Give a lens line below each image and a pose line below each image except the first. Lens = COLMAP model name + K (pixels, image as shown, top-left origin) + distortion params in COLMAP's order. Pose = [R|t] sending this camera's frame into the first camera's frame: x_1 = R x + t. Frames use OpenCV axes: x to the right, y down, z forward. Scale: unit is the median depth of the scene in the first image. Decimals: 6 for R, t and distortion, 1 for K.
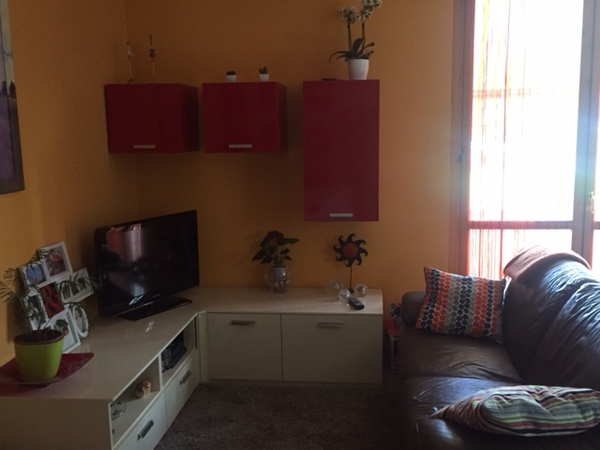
lens RADIAL K [[622.1, 0, 300.0], [0, 622.1, 225.0], [0, 0, 1]] dist [0.131988, -0.251676]
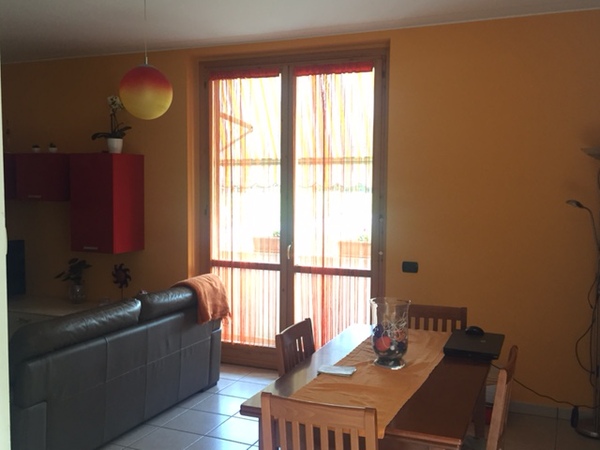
lens RADIAL K [[622.1, 0, 300.0], [0, 622.1, 225.0], [0, 0, 1]] dist [0.131988, -0.251676]
pose [[0.957196, 0.046853, -0.285623, 0.846395], [-0.069407, 0.995175, -0.069353, -0.001398], [0.280995, 0.086208, 0.955829, -0.200101]]
